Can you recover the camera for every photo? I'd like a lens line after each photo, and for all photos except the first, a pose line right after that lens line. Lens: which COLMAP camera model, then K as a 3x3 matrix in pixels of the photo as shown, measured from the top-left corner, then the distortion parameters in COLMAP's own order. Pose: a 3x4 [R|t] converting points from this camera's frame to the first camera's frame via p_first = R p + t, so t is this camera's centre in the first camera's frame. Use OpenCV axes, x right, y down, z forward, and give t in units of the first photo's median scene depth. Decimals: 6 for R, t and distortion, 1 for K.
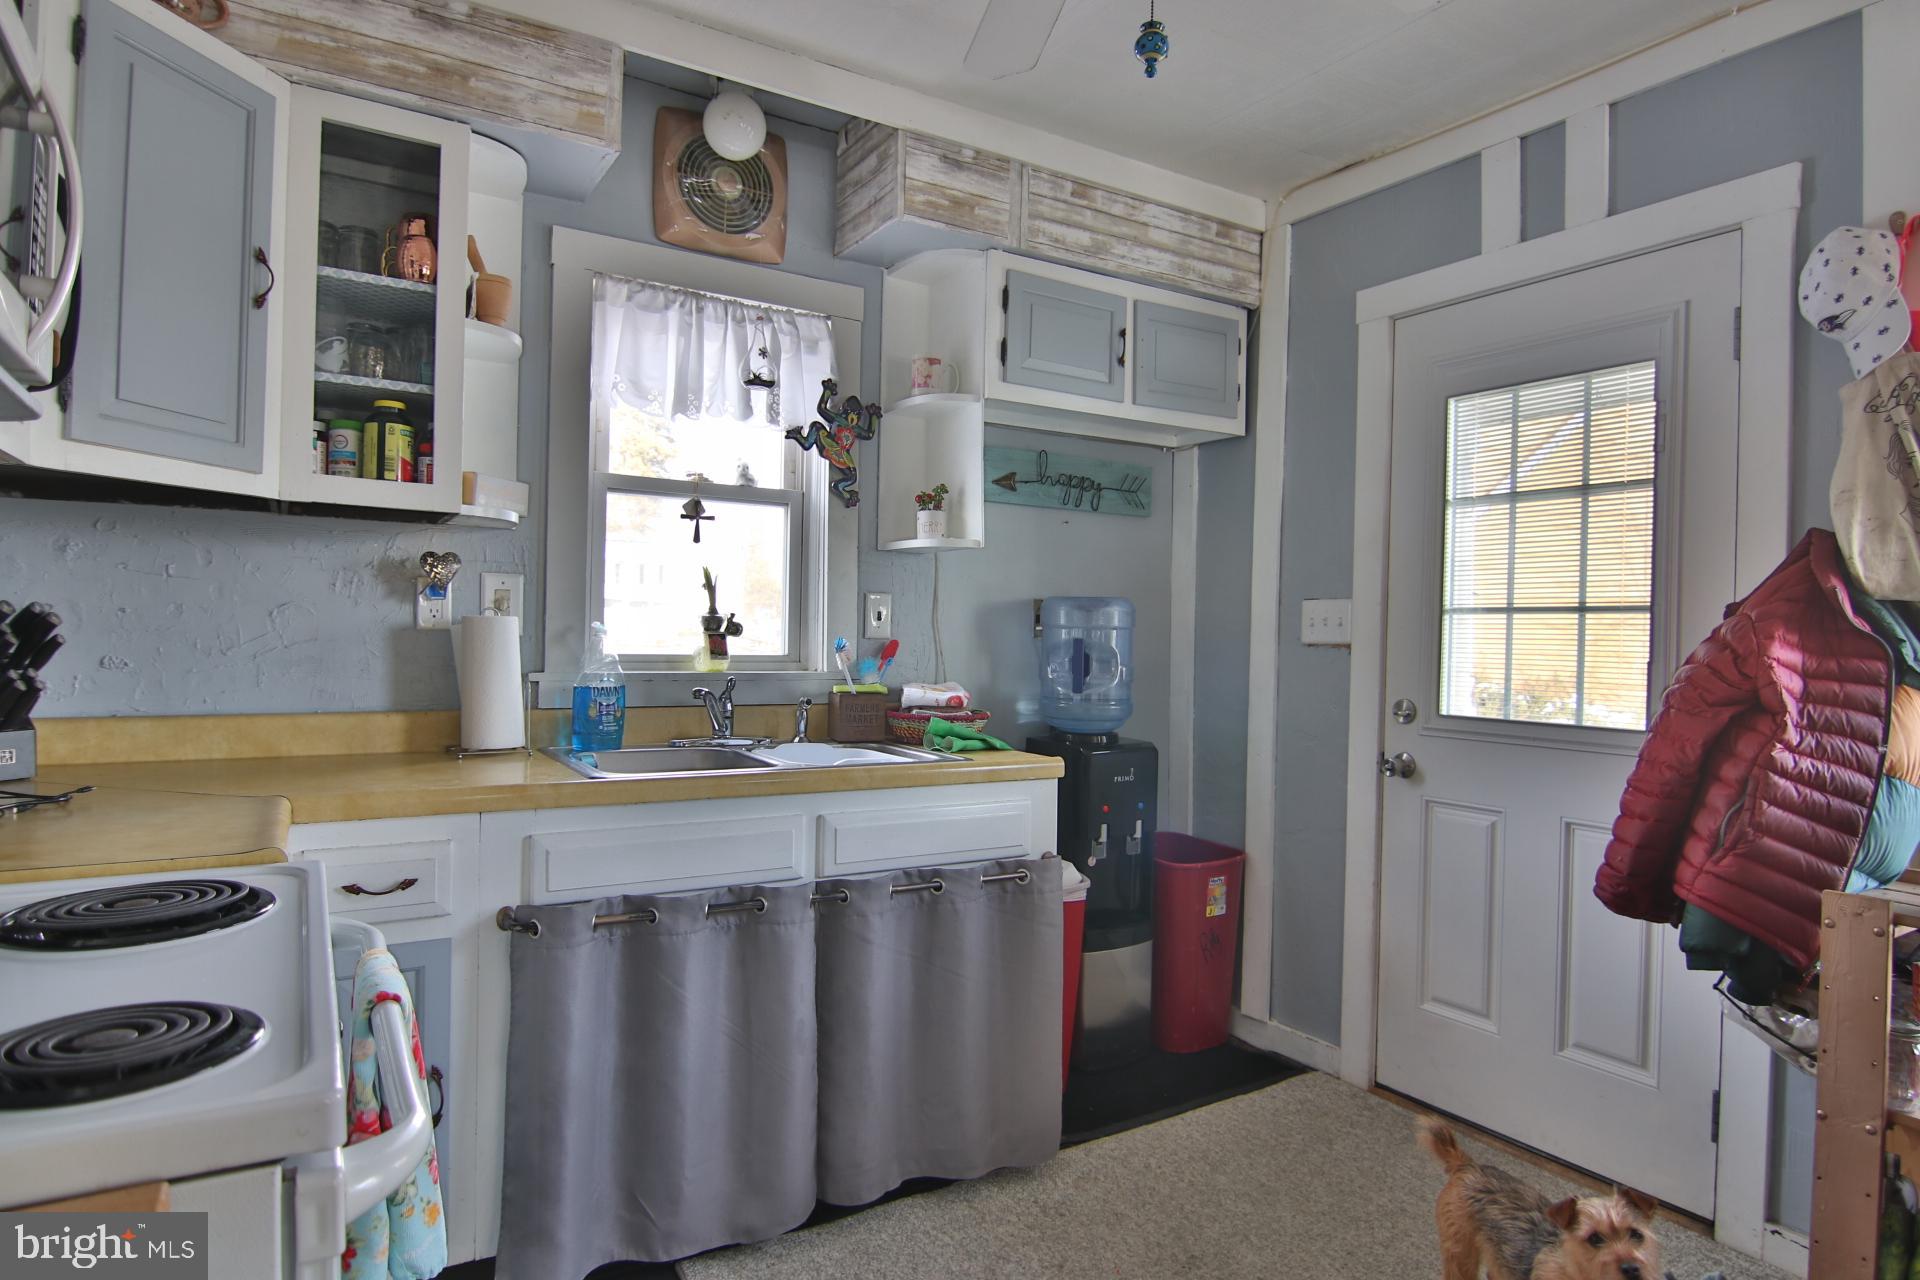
lens RADIAL K [[1087.6, 0, 960.0], [0, 1087.6, 640.0], [0, 0, 1]] dist [0.002184, -0.019928]
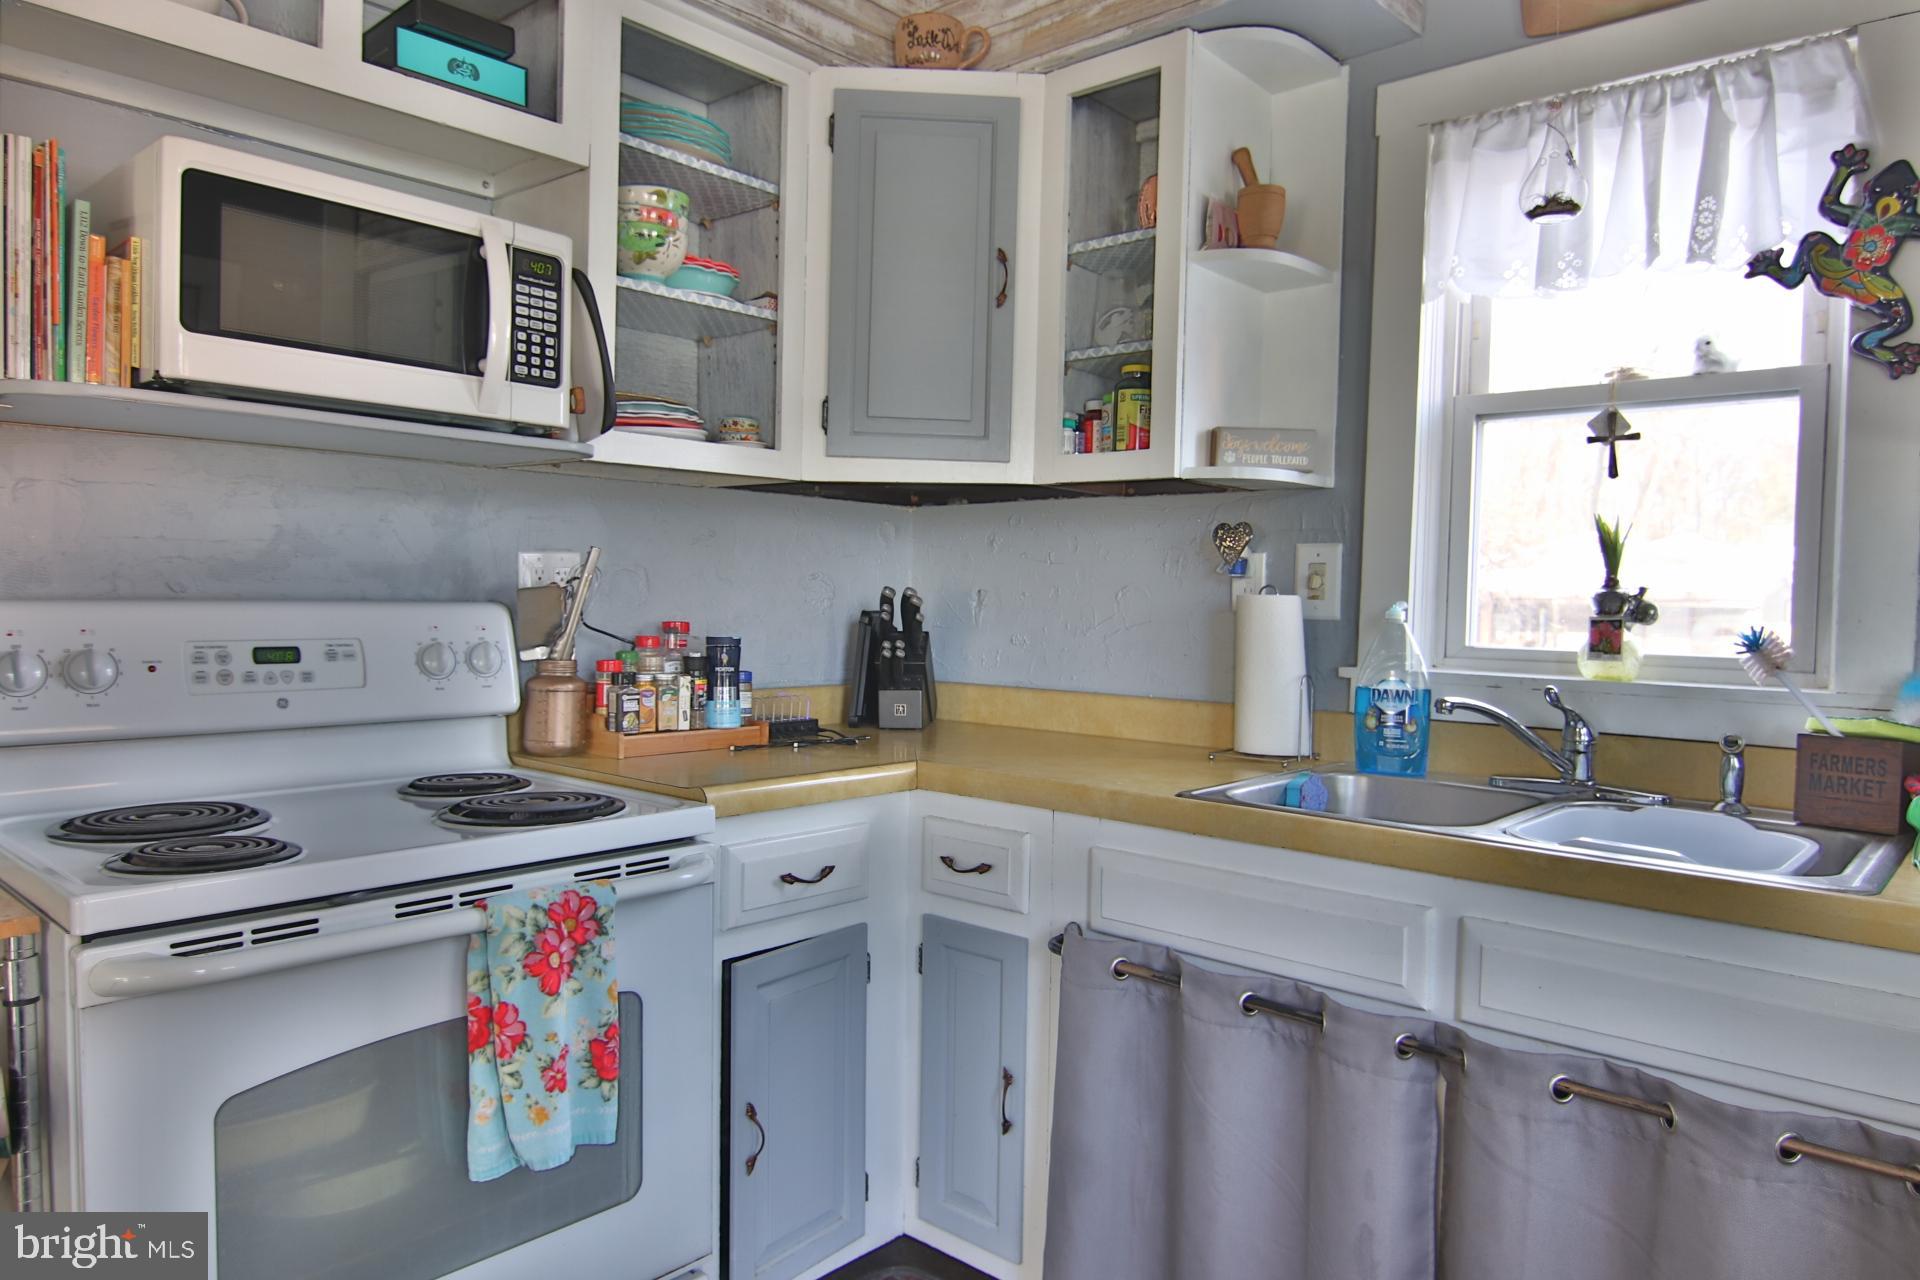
lens RADIAL K [[1257.3, 0, 960.0], [0, 1257.3, 640.0], [0, 0, 1]] dist [-0.001736, -0.002961]
pose [[0.279488, 0.018658, -0.959968, 0.372574], [-0.018831, 0.999725, 0.013948, 0.002830], [0.959965, 0.014179, 0.279763, 0.437083]]
